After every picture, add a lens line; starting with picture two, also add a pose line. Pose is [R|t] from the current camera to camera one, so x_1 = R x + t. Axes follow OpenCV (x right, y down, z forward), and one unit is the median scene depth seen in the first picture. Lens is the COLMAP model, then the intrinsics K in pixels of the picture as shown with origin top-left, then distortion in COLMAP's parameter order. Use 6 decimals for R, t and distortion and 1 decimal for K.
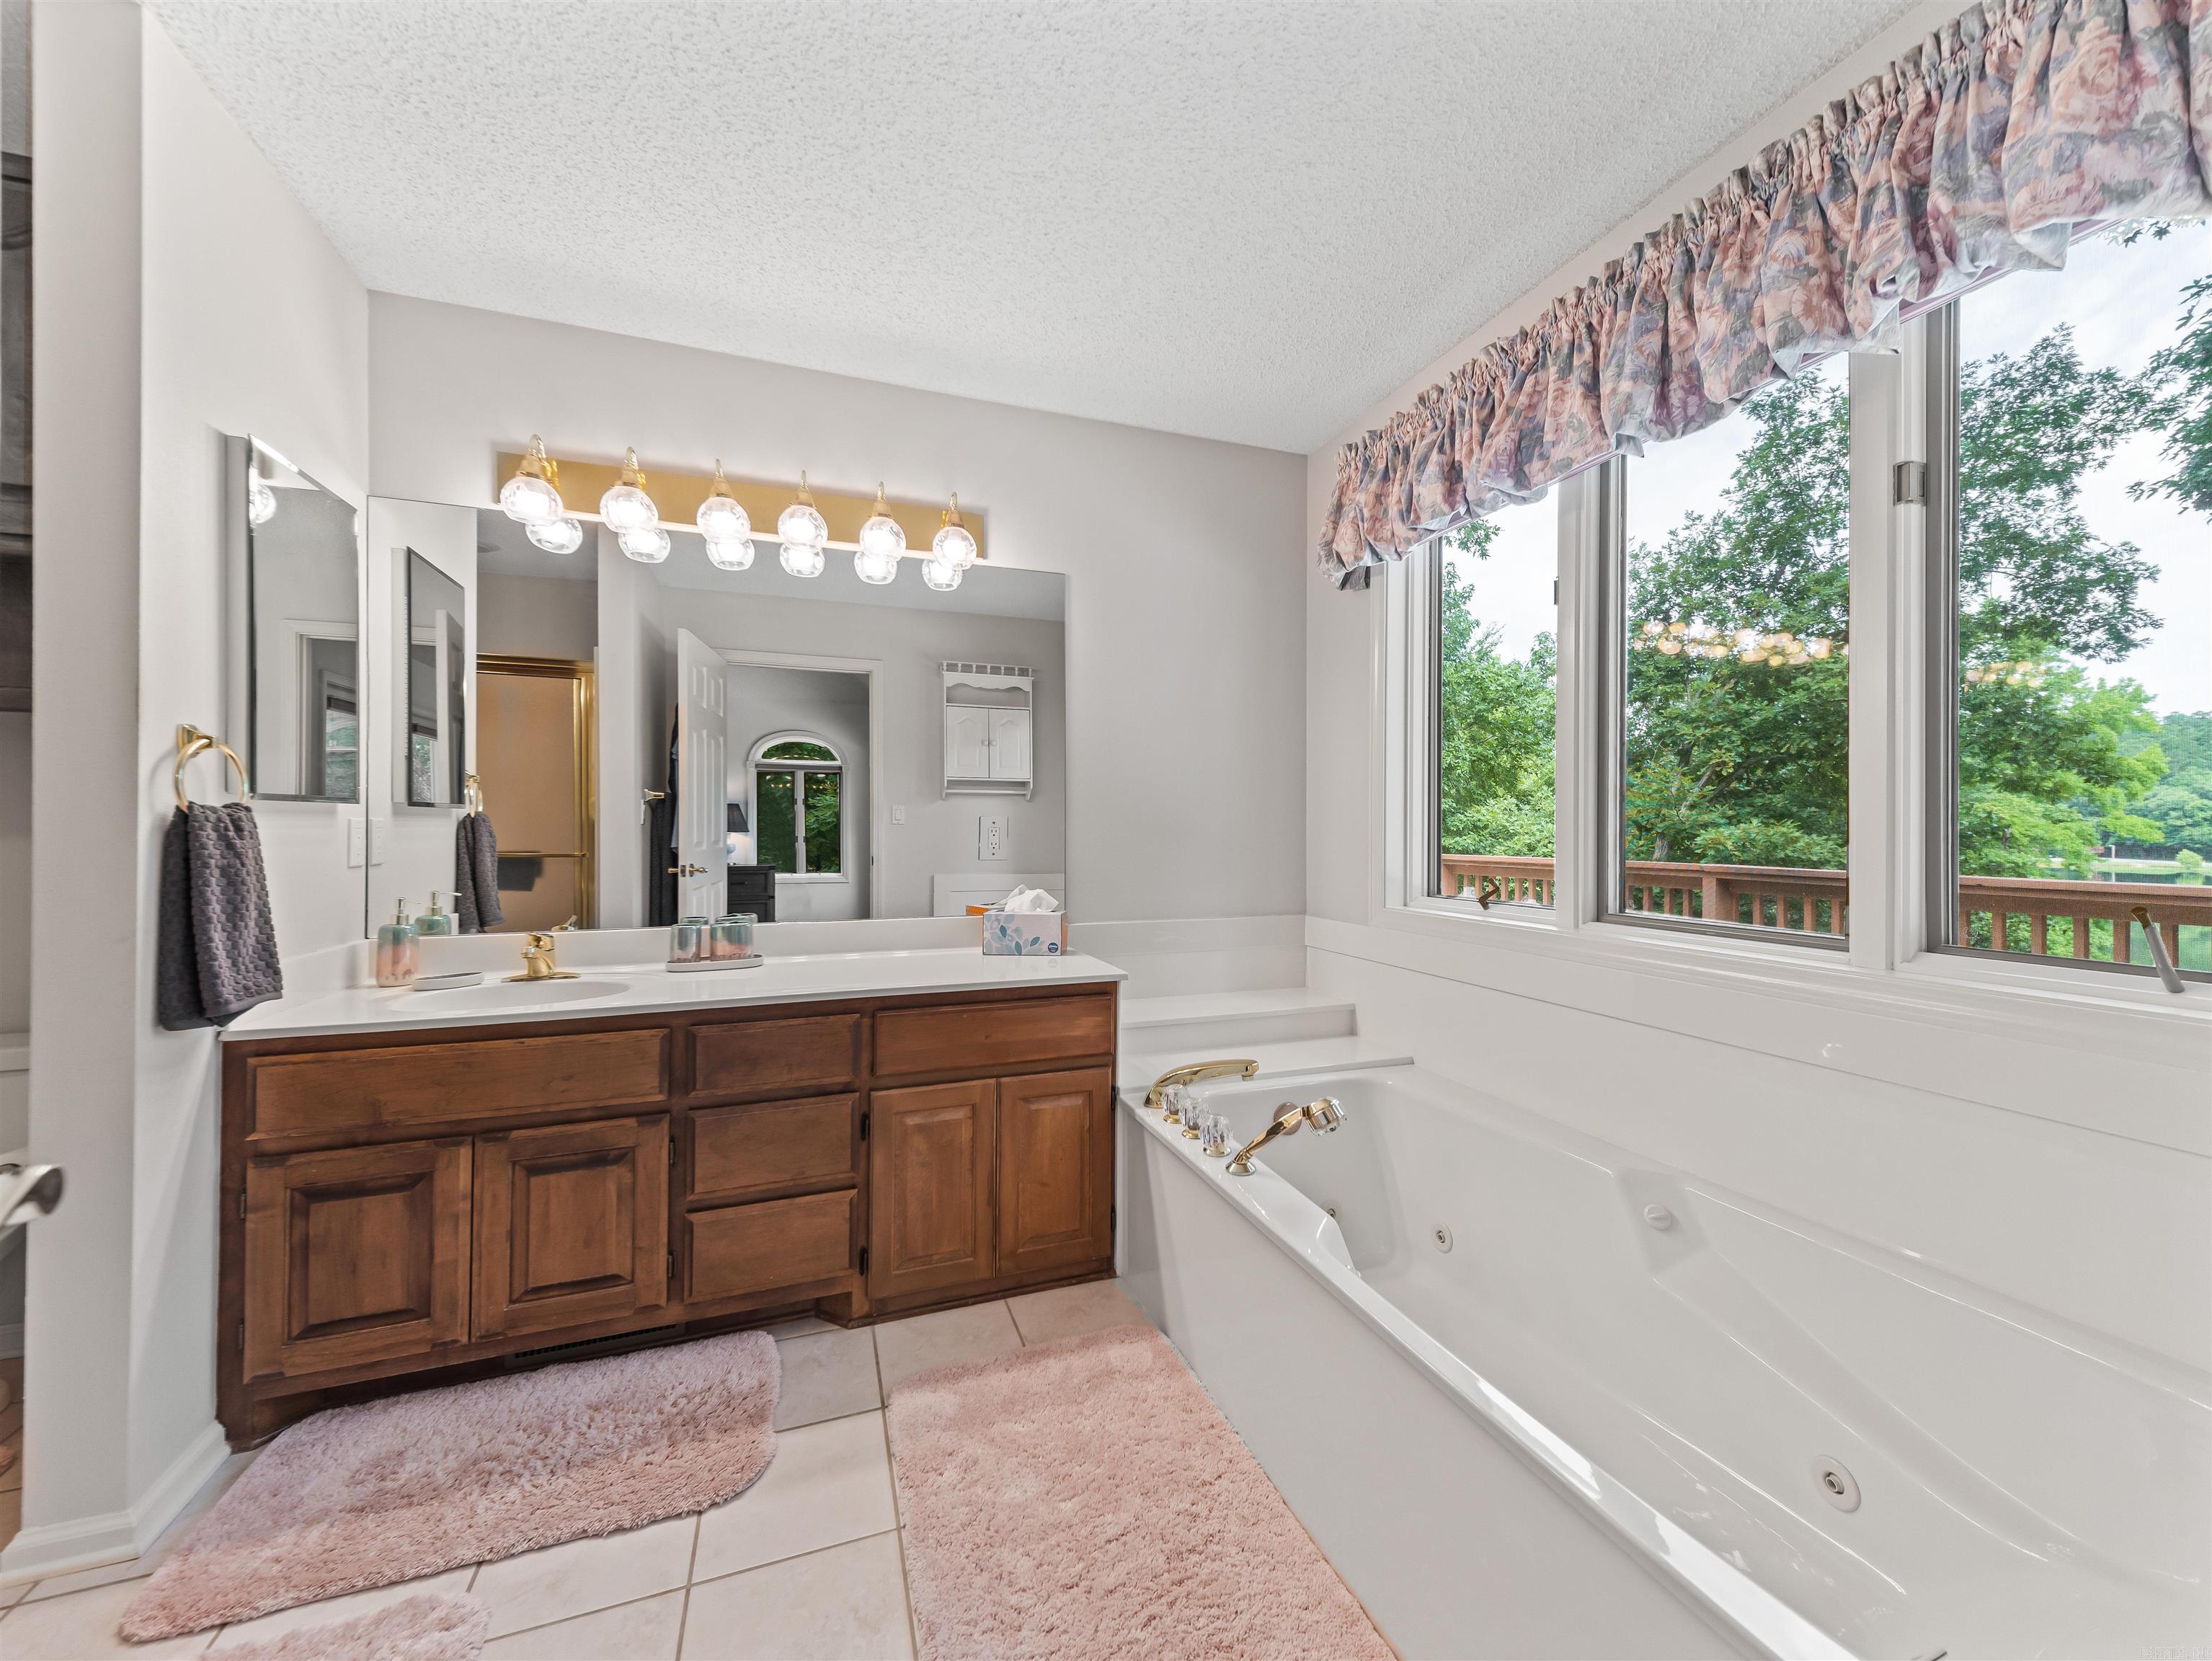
lens RADIAL K [[855.8, 0, 1128.4], [0, 855.8, 828.7], [0, 0, 1]] dist [0.027635, -0.008651]
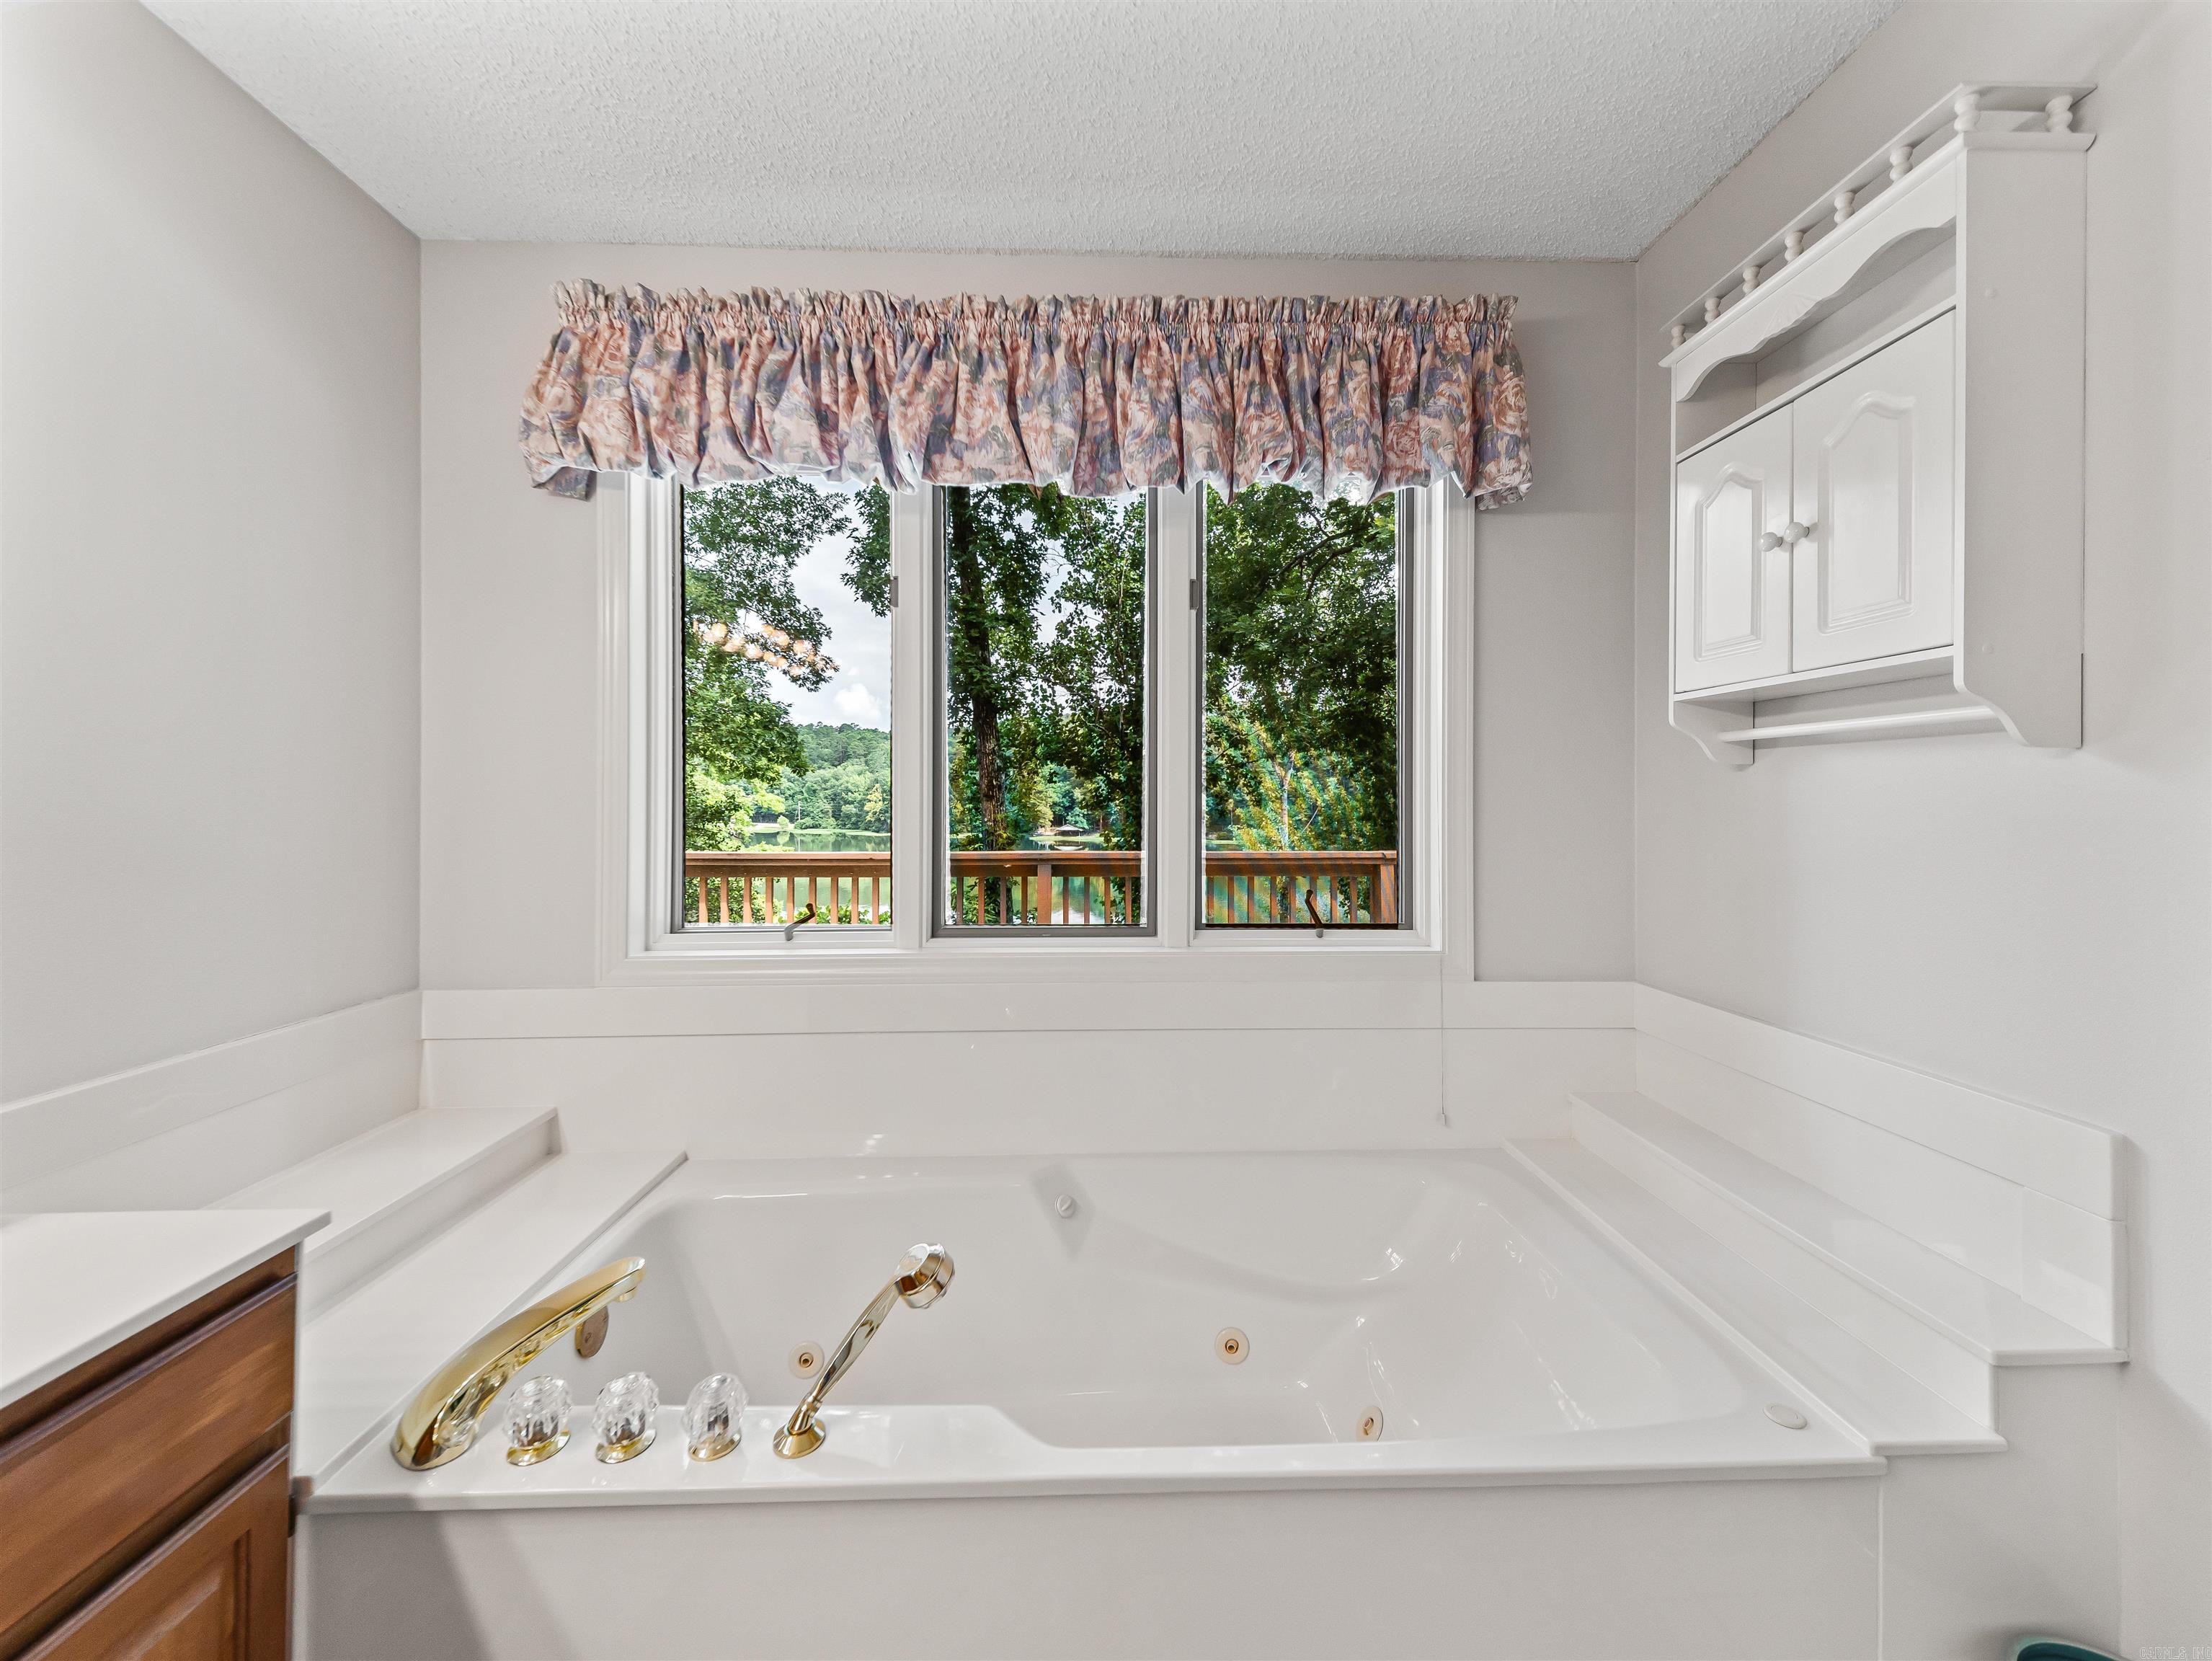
lens RADIAL K [[855.8, 0, 1106.1], [0, 855.8, 801.8], [0, 0, 1]] dist [0.027635, -0.008651]
pose [[0.328129, -0.001028, 0.944632, -0.302535], [0.000908, 0.999999, 0.000773, -0.046334], [-0.944633, 0.000604, 0.328129, 0.466921]]
